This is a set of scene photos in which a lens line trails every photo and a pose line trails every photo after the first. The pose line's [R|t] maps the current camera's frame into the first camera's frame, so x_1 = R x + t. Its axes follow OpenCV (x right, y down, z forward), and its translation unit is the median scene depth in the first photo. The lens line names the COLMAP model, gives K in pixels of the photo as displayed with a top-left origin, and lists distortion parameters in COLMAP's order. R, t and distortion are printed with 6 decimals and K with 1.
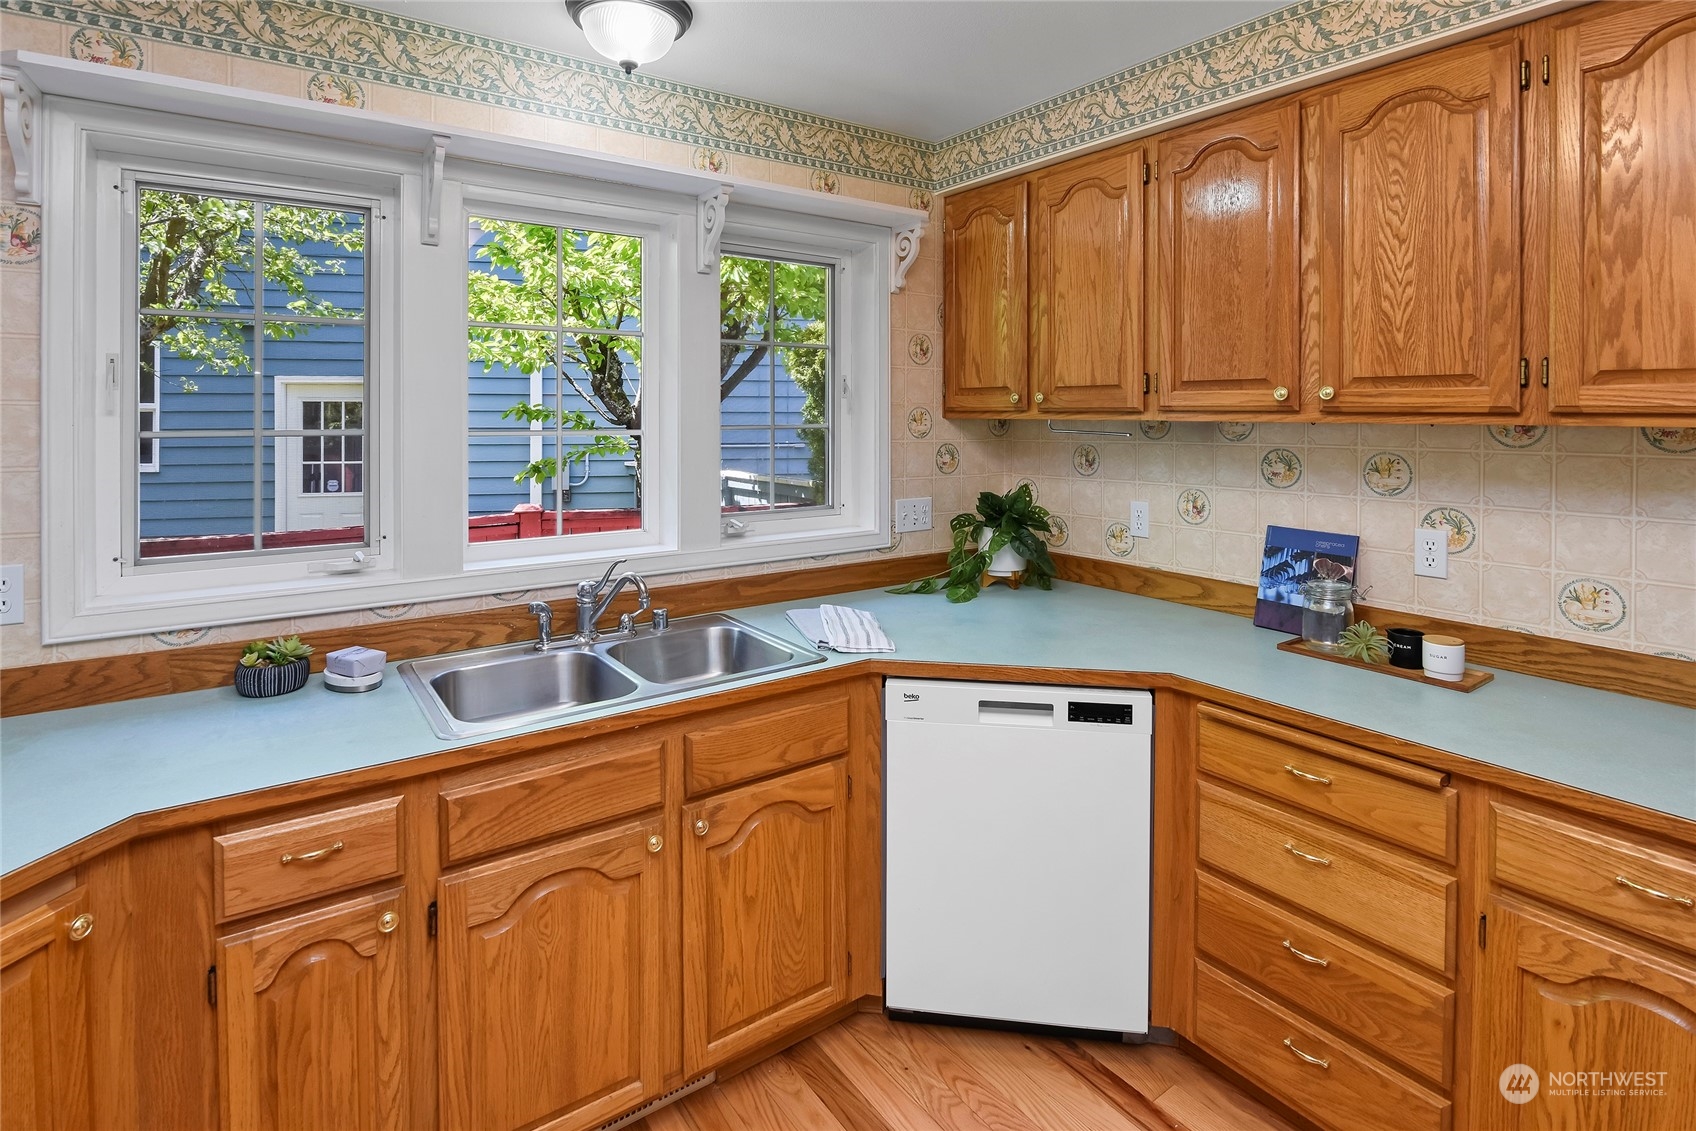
lens RADIAL K [[819.7, 0, 794.2], [0, 819.7, 419.6], [0, 0, 1]] dist [-0.013262, -0.000768]
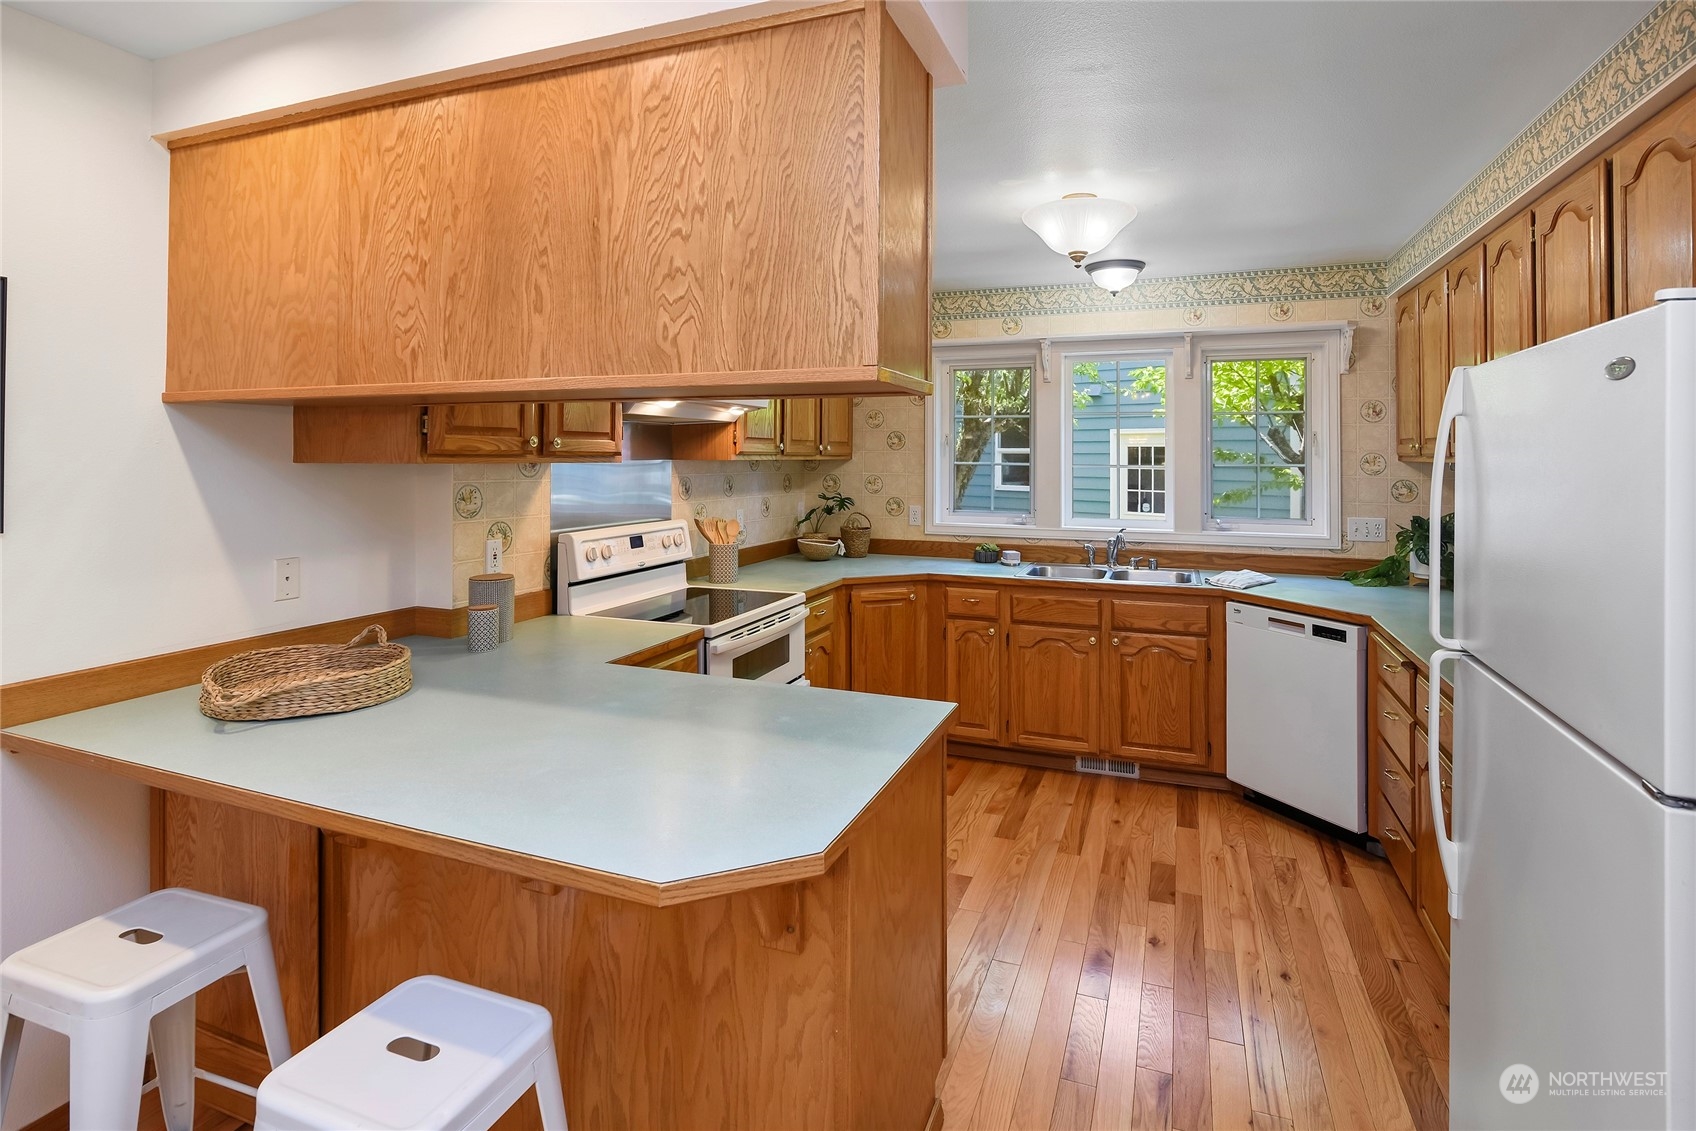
lens RADIAL K [[783.1, 0, 848.5], [0, 783.1, 564.2], [0, 0, 1]] dist [-0.009312, -0.001528]
pose [[0.562973, 0.117259, -0.818115, 1.091362], [-0.007692, 0.990585, 0.136685, -0.002664], [0.826440, -0.070657, 0.558574, -0.721720]]
